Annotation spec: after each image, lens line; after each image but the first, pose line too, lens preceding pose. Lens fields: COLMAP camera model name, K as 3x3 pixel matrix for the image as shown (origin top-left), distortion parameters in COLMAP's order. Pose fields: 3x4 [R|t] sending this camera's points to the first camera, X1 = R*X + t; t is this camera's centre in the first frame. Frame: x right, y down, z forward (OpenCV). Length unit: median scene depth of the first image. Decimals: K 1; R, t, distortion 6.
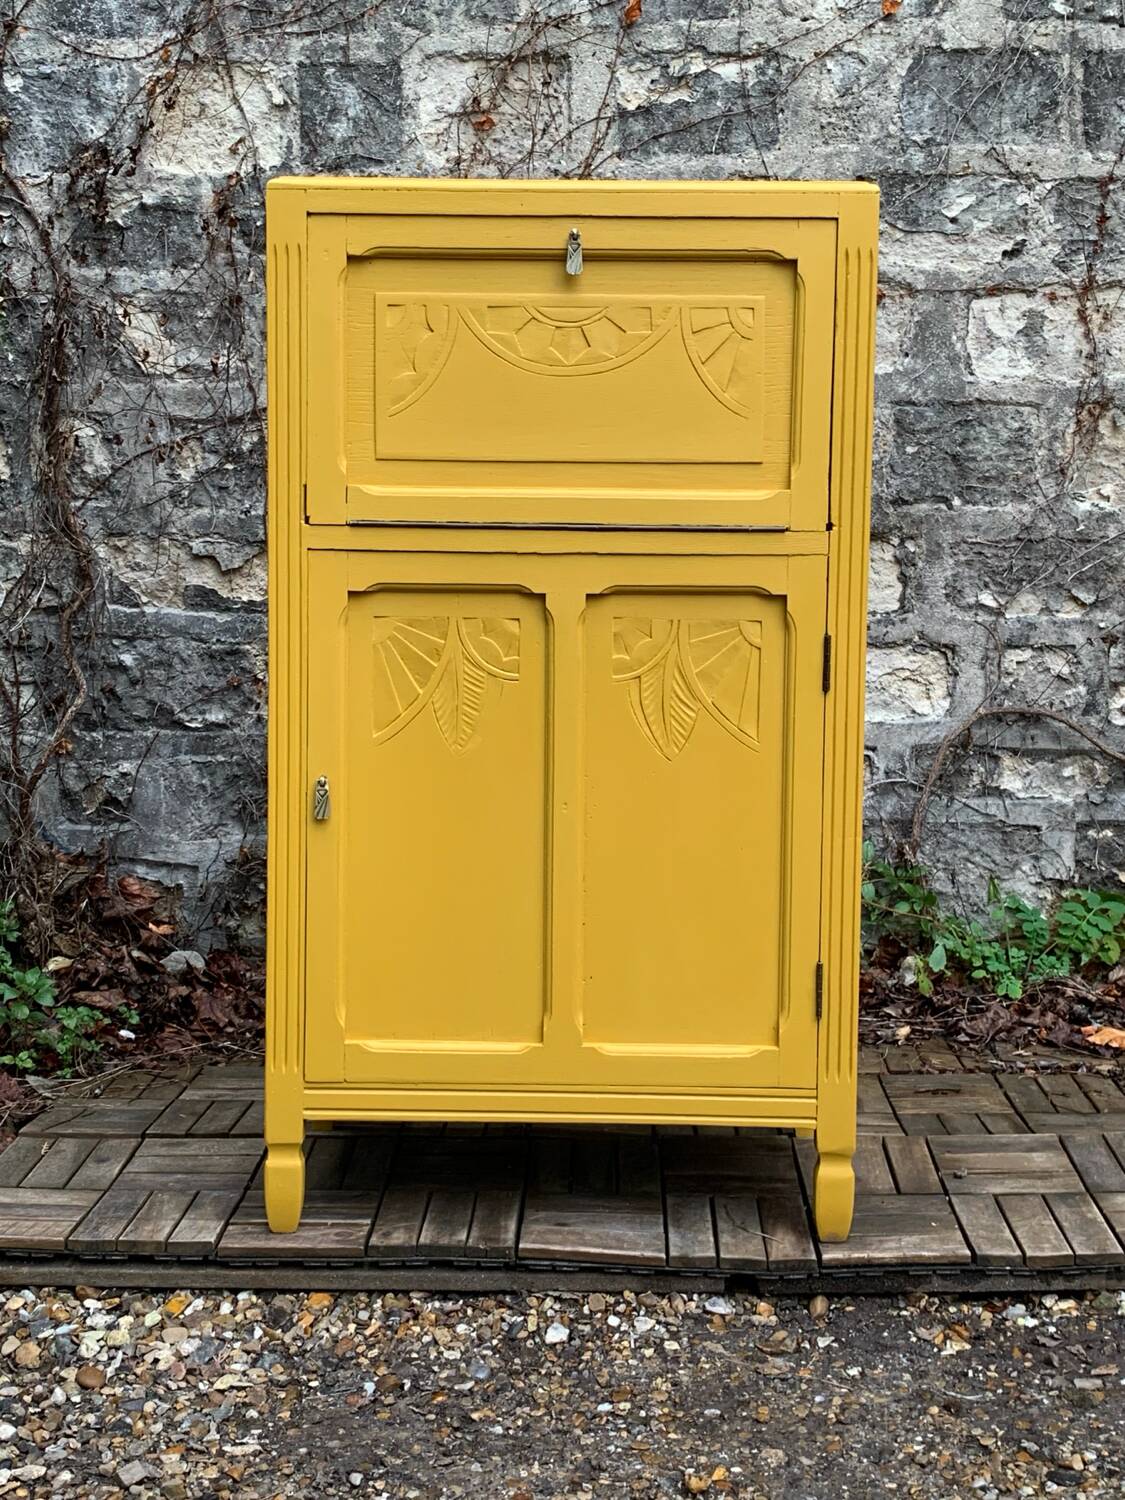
lens RADIAL K [[1843.7, 0, 564.8], [0, 1843.7, 672.9], [0, 0, 1]] dist [0.066935, -0.184983]
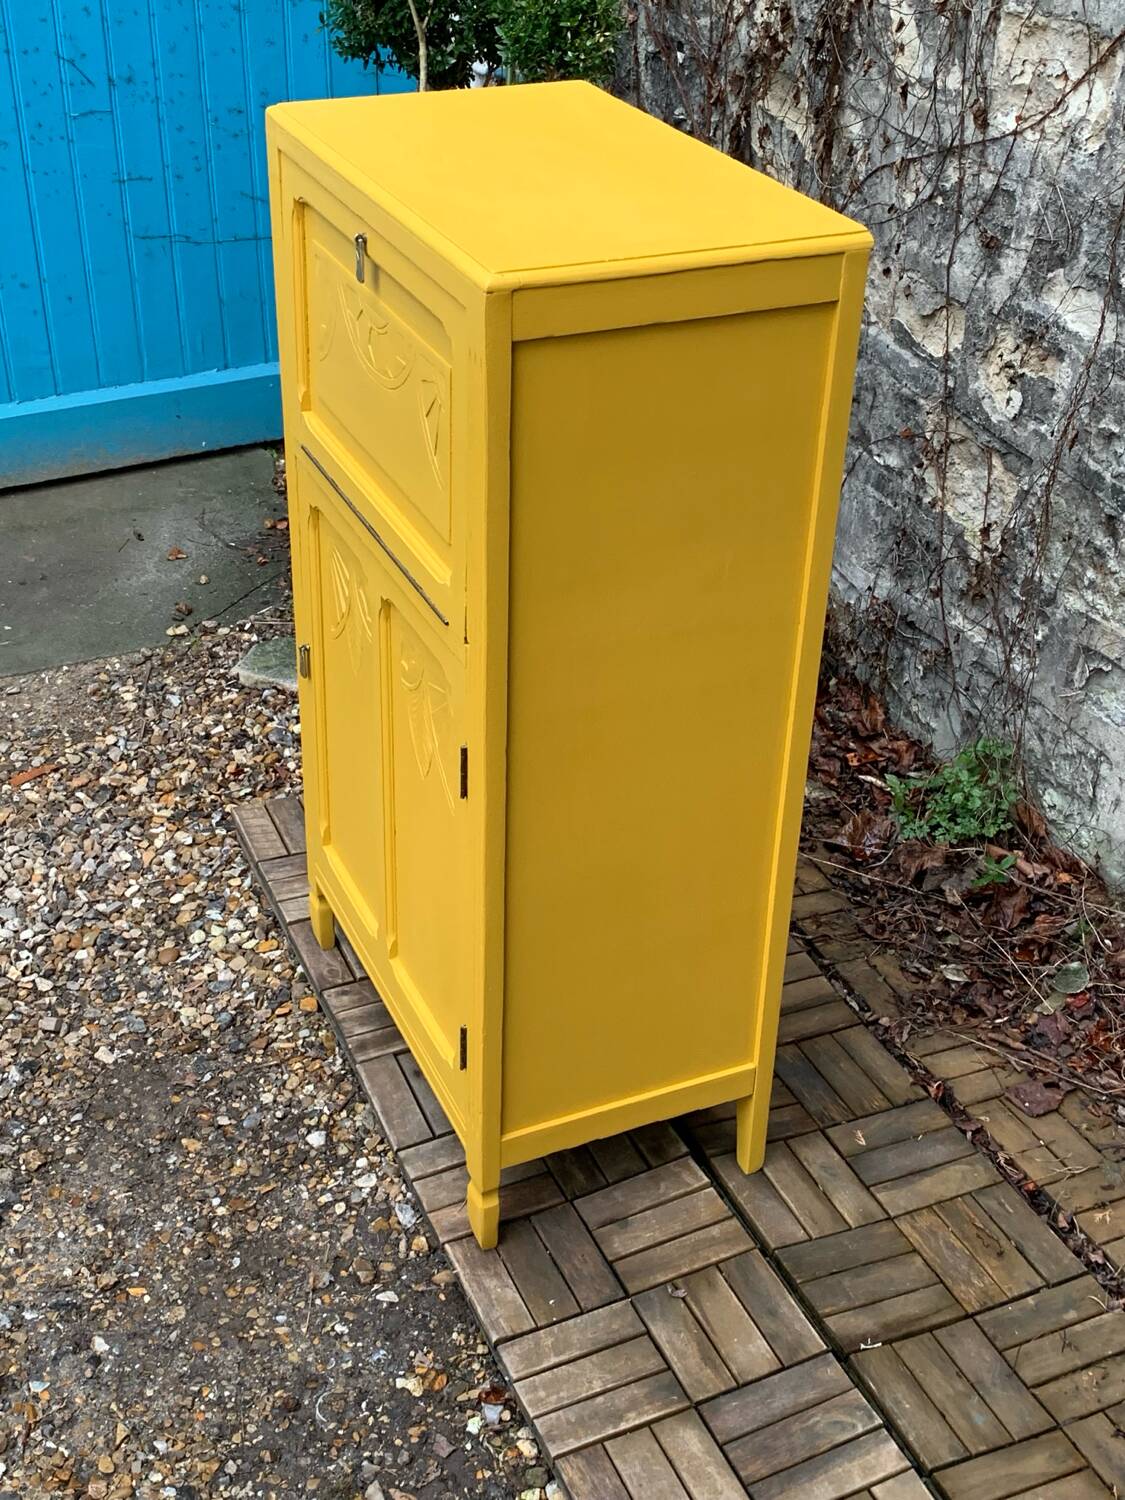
lens RADIAL K [[1854.3, 0, 551.9], [0, 1854.3, 752.1], [0, 0, 1]] dist [0.173235, -0.530666]
pose [[0.418856, 0.475353, -0.773692, 0.581964], [-0.090397, 0.869630, 0.485358, -0.311493], [0.903542, -0.133355, 0.407220, 0.436948]]
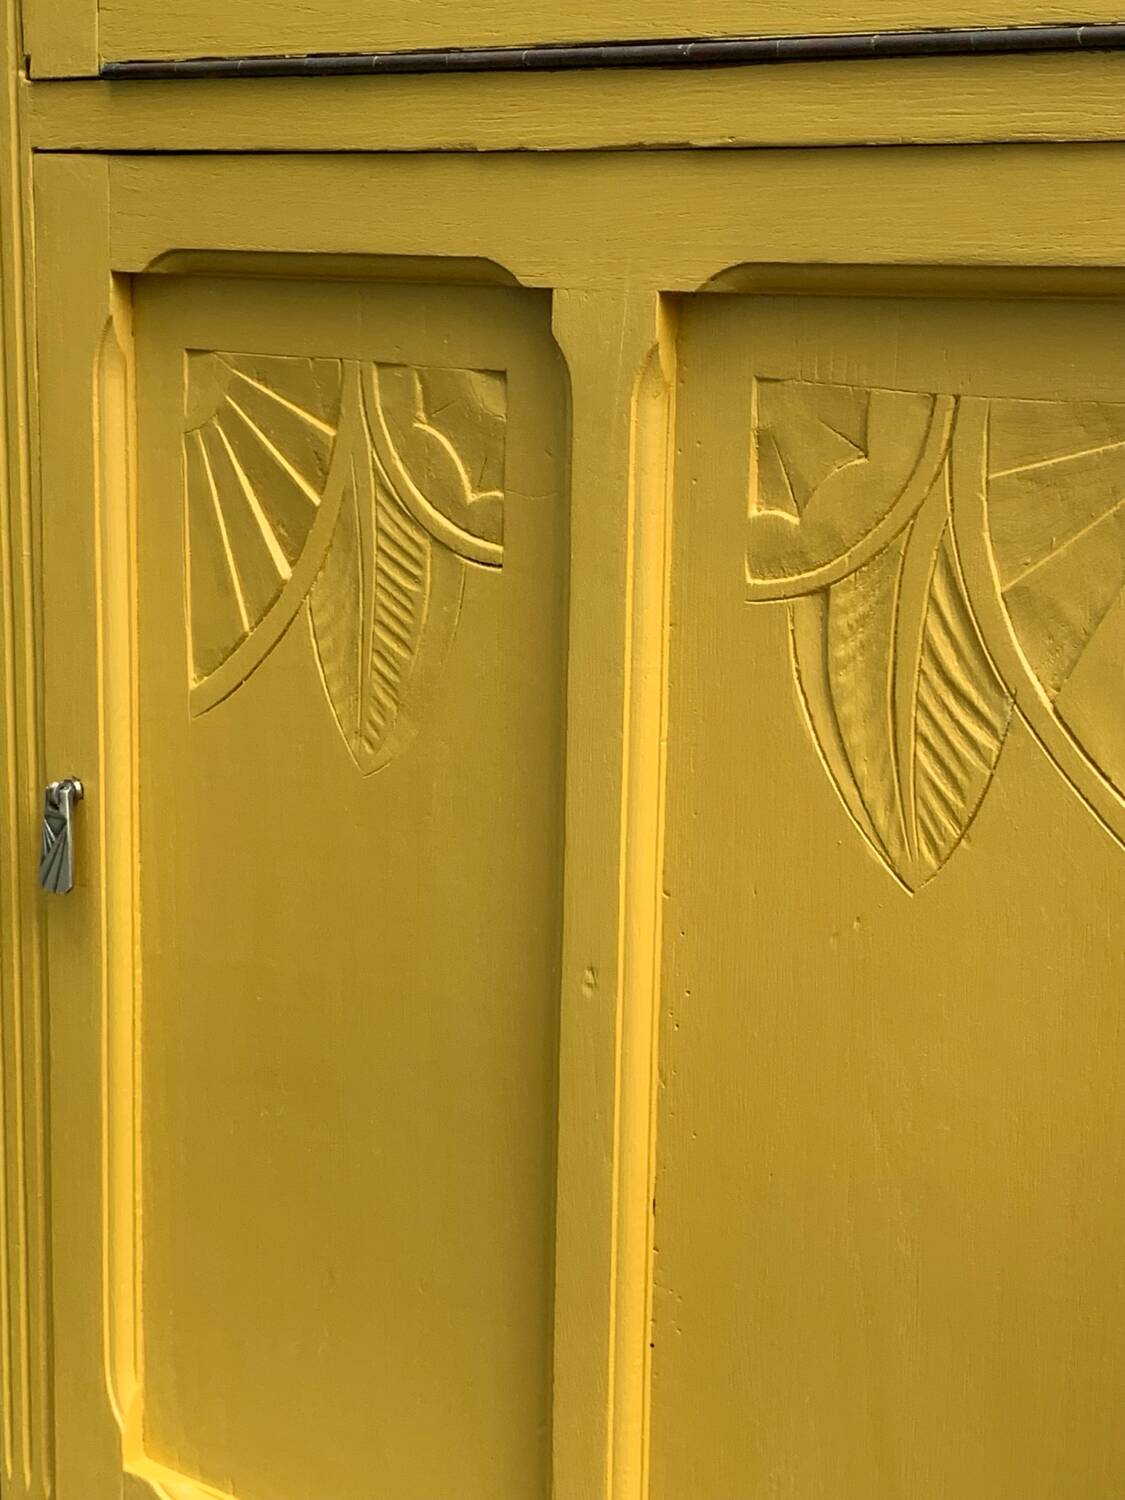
lens RADIAL K [[2571.7, 0, 561.8], [0, 2571.7, 724.9], [0, 0, 1]] dist [0.153350, -0.671853]
pose [[0.795675, 0.119541, -0.593811, 0.167819], [-0.055932, 0.990644, 0.124483, -0.016666], [0.603136, -0.065835, 0.794917, 0.435382]]
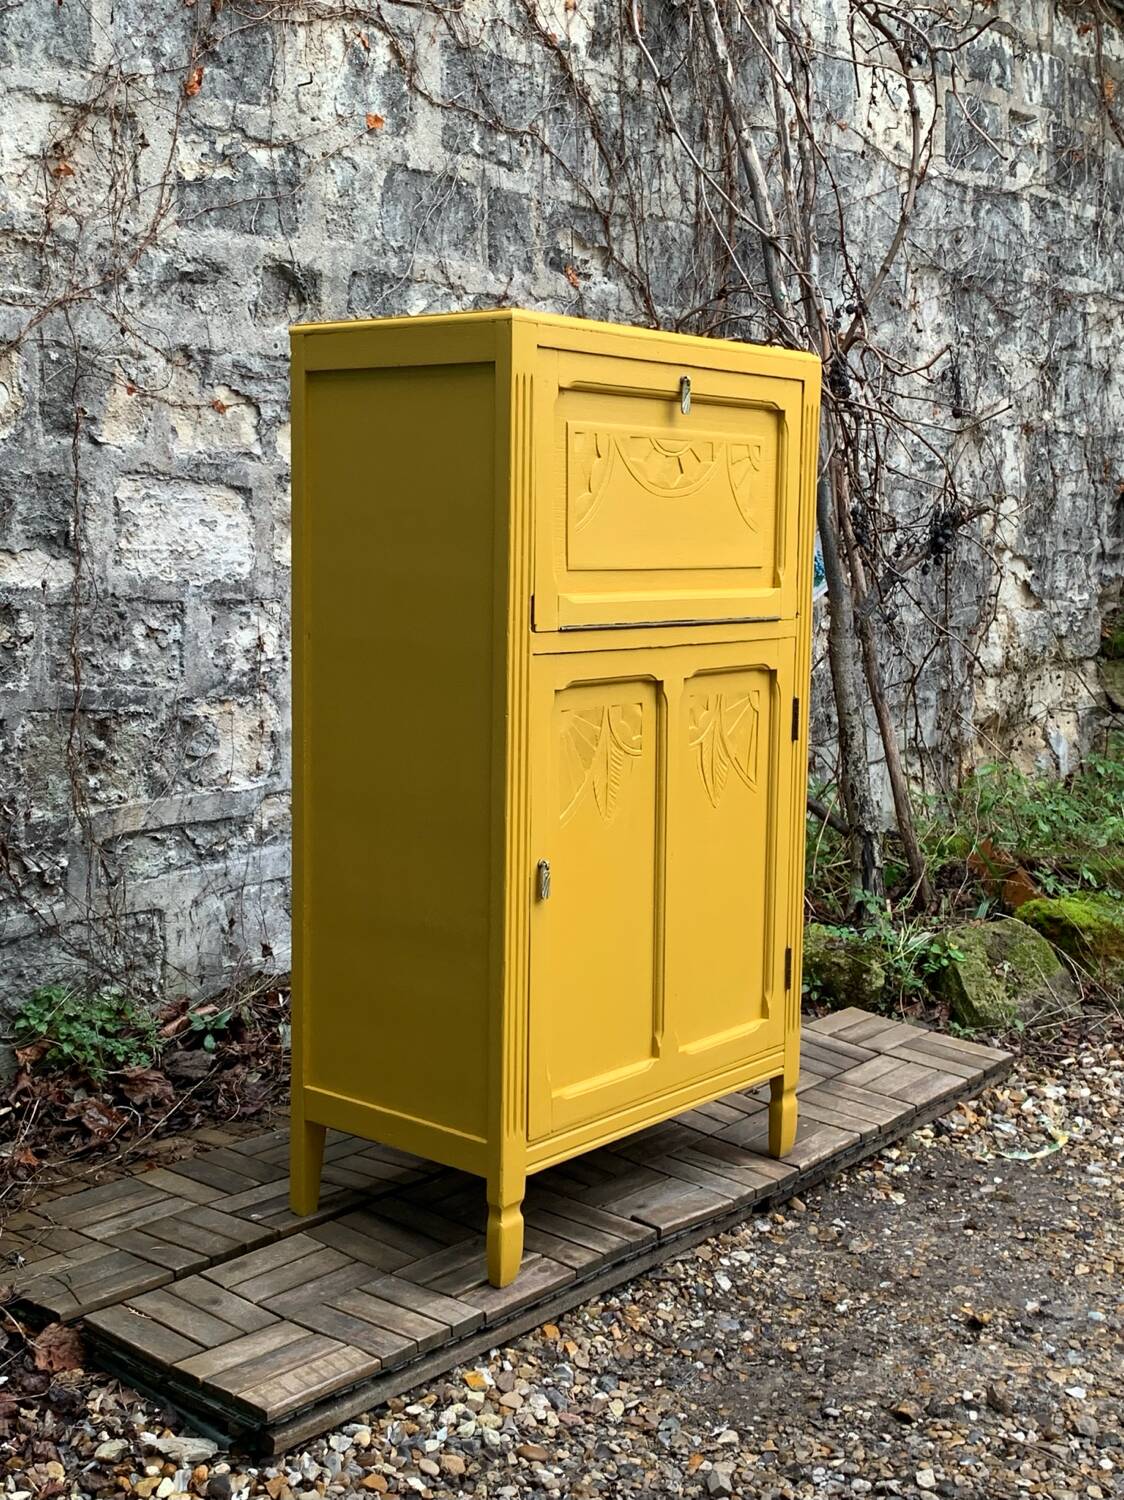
lens RADIAL K [[1820.4, 0, 565.5], [0, 1820.4, 723.4], [0, 0, 1]] dist [0.150768, -0.442611]
pose [[0.628724, -0.084931, 0.772977, -0.638513], [0.051556, 0.996383, 0.067543, -0.065275], [-0.775918, -0.002615, 0.630829, 0.203474]]
